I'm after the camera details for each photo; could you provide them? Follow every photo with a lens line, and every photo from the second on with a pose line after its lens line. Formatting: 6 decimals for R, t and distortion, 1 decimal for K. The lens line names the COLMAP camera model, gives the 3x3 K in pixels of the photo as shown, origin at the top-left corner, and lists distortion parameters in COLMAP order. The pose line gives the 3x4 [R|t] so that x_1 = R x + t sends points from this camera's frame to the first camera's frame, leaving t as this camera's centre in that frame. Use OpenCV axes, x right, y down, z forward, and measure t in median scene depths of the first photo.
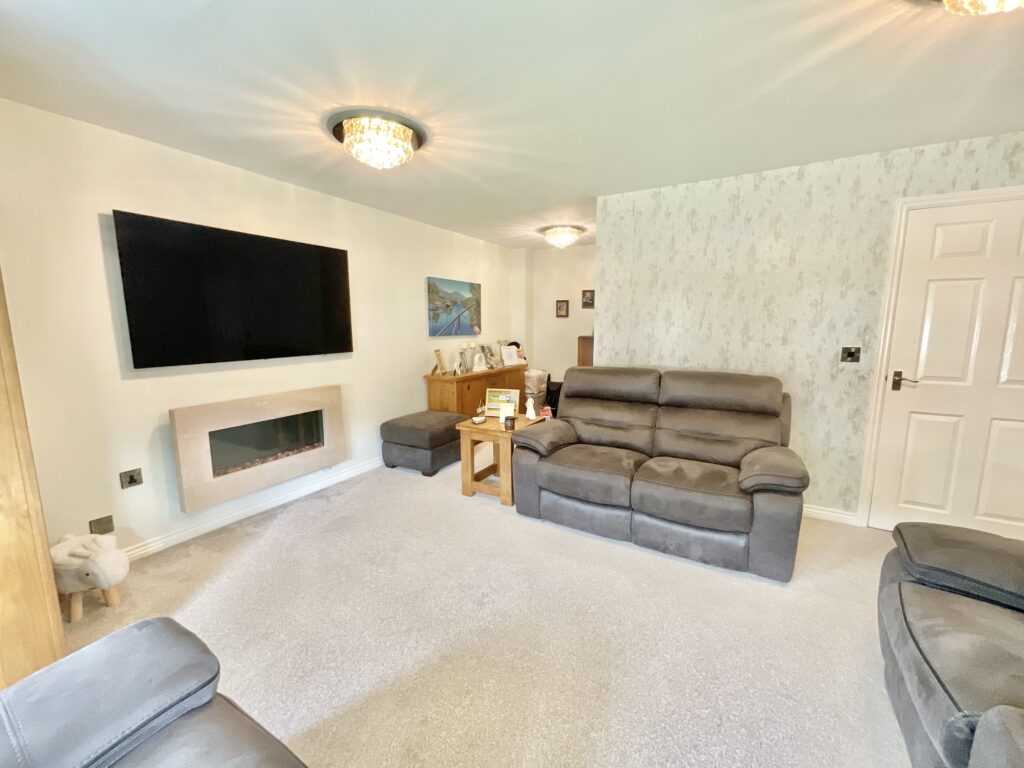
lens RADIAL K [[415.8, 0, 510.2], [0, 415.8, 382.4], [0, 0, 1]] dist [0.002729, -0.000598]
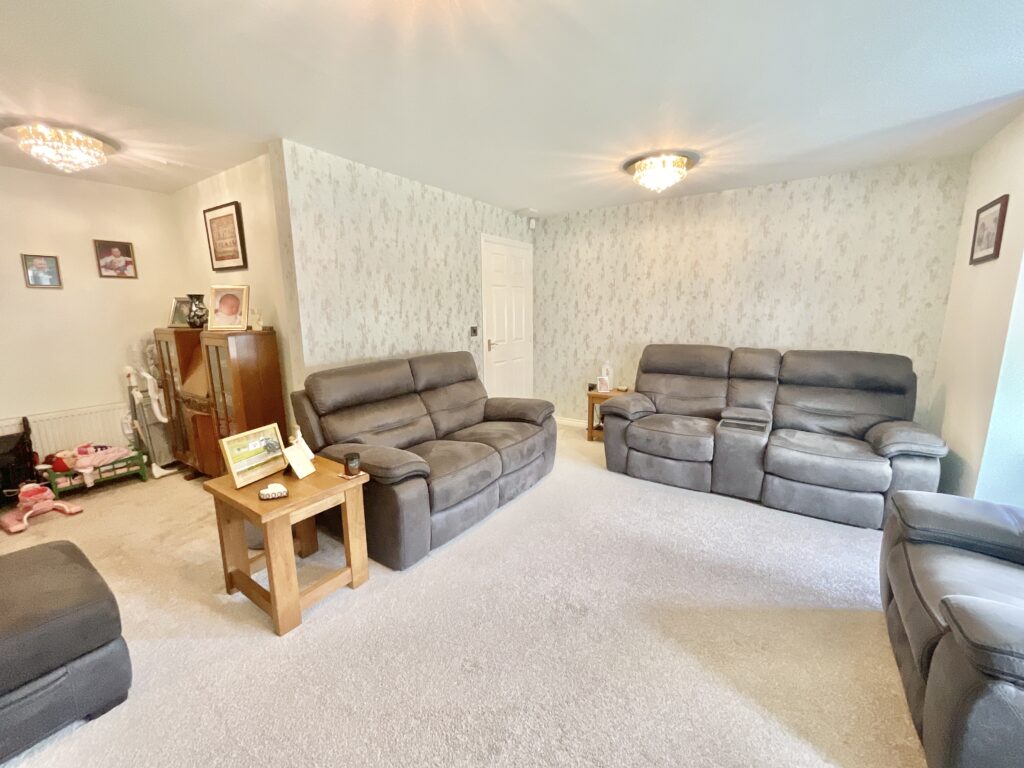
lens RADIAL K [[415.8, 0, 512.4], [0, 415.8, 386.0], [0, 0, 1]] dist [0.002729, -0.000598]
pose [[0.082509, -0.180371, 0.980132, -0.572252], [0.154138, 0.973961, 0.166260, -0.086247], [-0.984598, 0.137357, 0.108162, 0.611330]]
